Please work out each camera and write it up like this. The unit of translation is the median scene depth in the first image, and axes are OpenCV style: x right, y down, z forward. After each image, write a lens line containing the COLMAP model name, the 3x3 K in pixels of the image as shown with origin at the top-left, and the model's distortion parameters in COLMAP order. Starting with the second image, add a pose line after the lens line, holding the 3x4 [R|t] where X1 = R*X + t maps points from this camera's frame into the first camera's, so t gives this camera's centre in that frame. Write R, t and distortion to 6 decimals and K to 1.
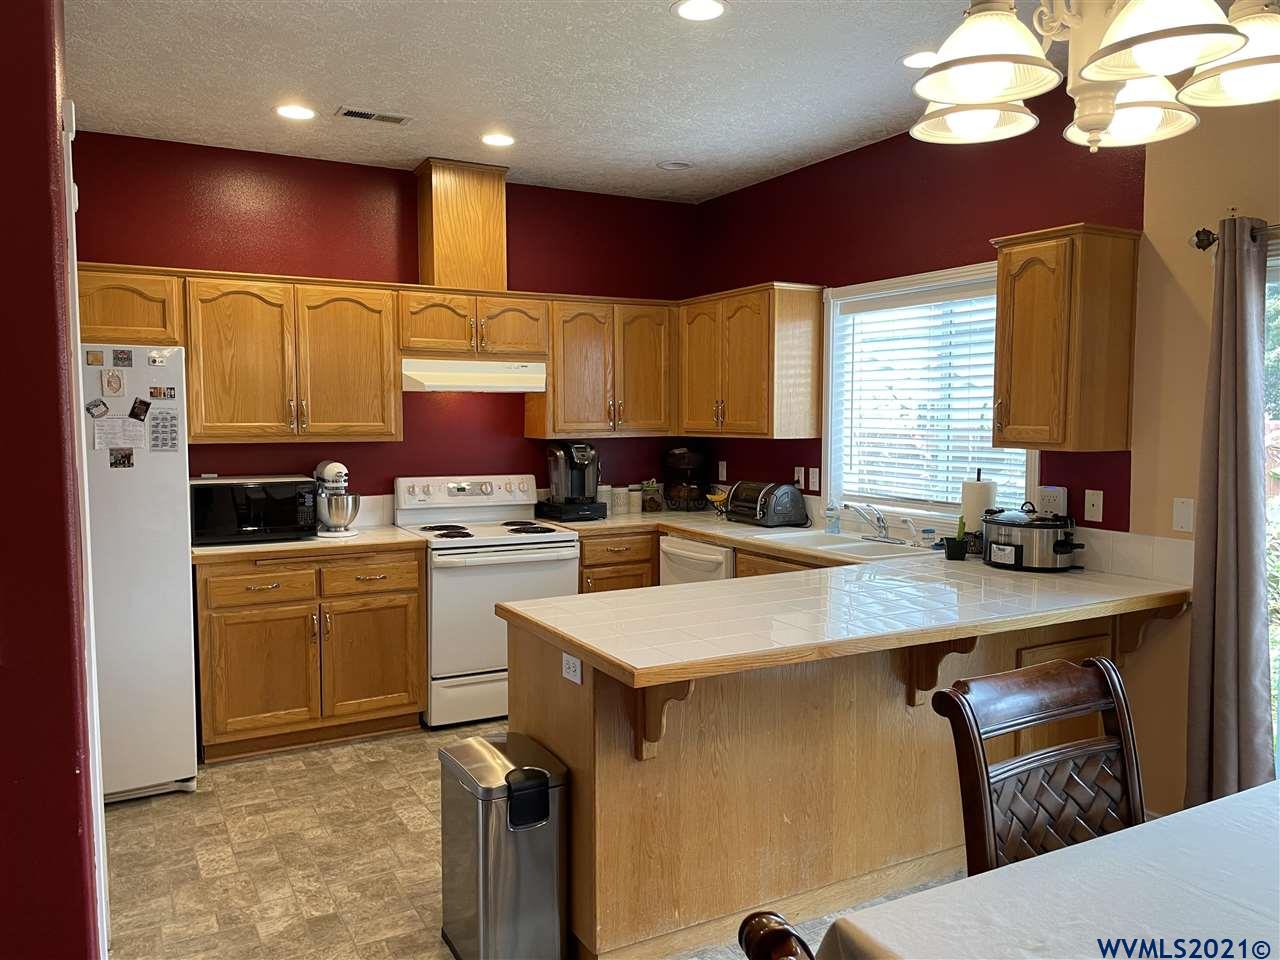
lens RADIAL K [[970.3, 0, 632.5], [0, 970.3, 480.5], [0, 0, 1]] dist [0.060028, -0.106898]
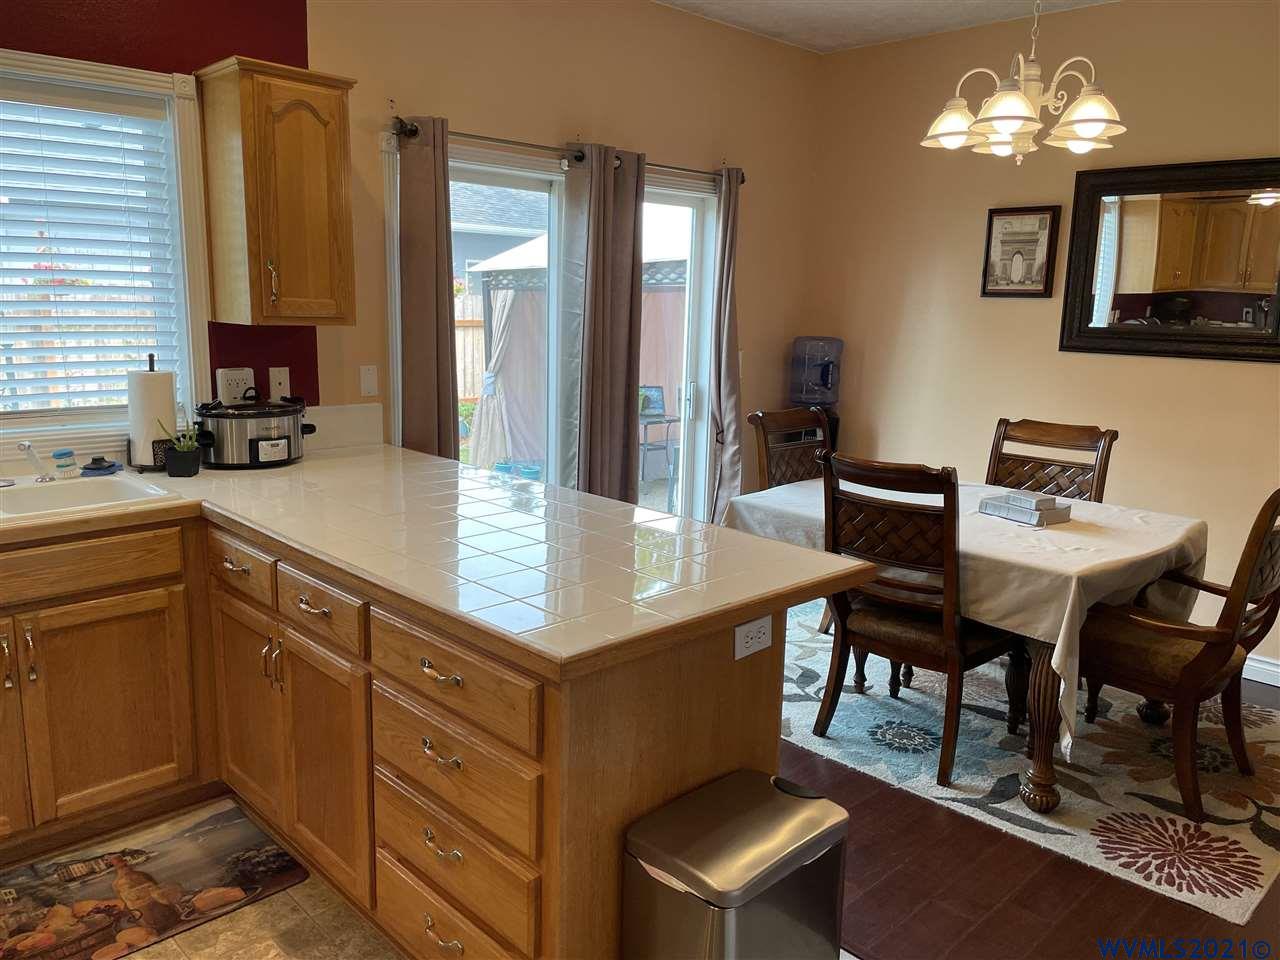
lens RADIAL K [[970.3, 0, 632.5], [0, 970.3, 480.5], [0, 0, 1]] dist [0.060028, -0.106898]
pose [[-0.272122, -0.194055, 0.942493, -0.534807], [0.037677, 0.976555, 0.211946, -0.071101], [-0.961525, 0.093186, -0.258430, 0.949604]]
